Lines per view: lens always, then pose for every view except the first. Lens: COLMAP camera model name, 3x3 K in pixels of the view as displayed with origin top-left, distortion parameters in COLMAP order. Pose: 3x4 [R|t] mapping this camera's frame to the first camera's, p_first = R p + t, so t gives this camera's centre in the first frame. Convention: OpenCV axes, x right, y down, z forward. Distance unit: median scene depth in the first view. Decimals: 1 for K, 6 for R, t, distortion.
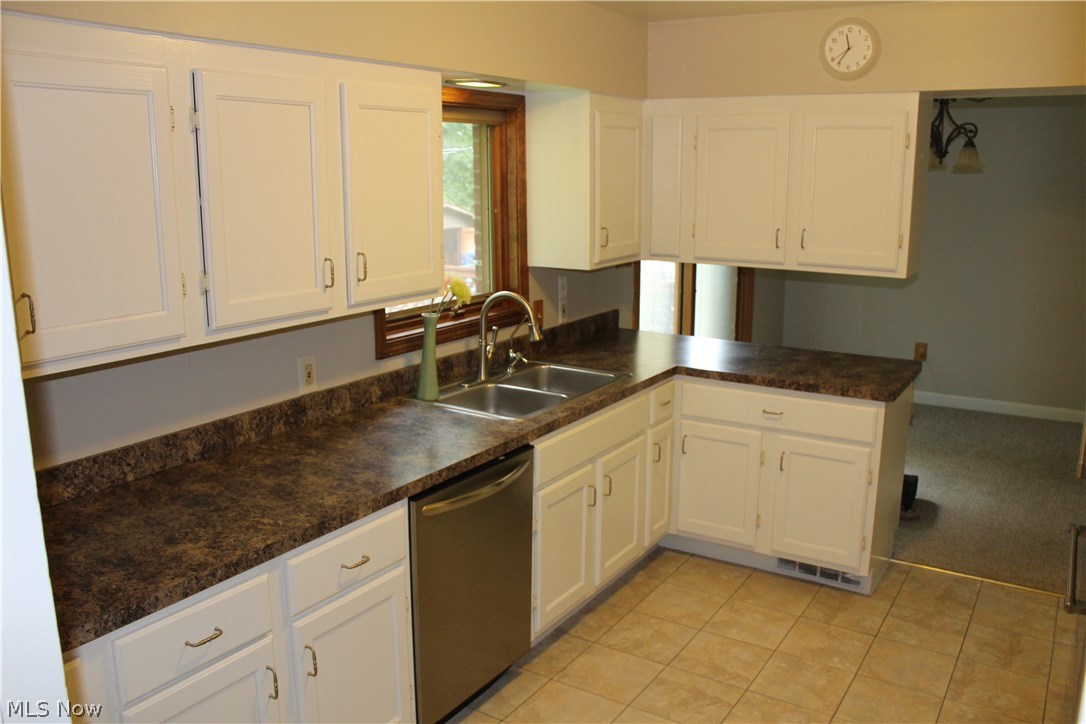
lens RADIAL K [[892.6, 0, 543.0], [0, 892.6, 362.0], [0, 0, 1]] dist [-0.098407, 0.004638]
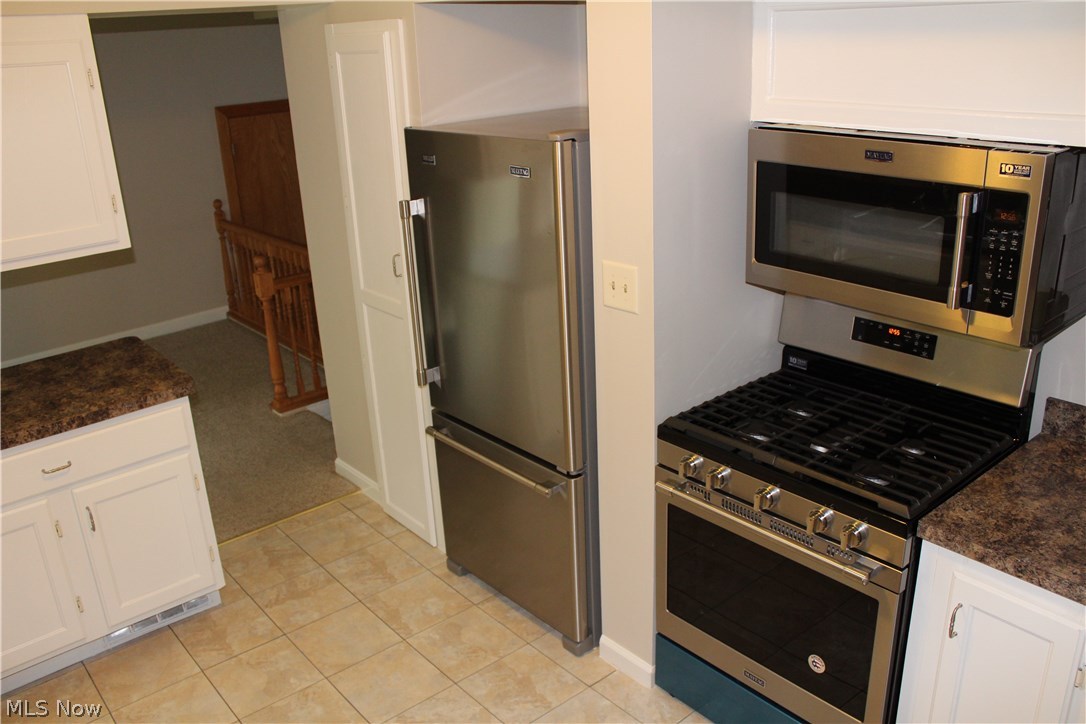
lens RADIAL K [[892.6, 0, 543.0], [0, 892.6, 362.0], [0, 0, 1]] dist [-0.098407, 0.004638]
pose [[0.289601, -0.348204, 0.891563, -0.240213], [0.246156, 0.927244, 0.282181, -0.131604], [-0.924953, 0.137744, 0.354244, 0.372059]]
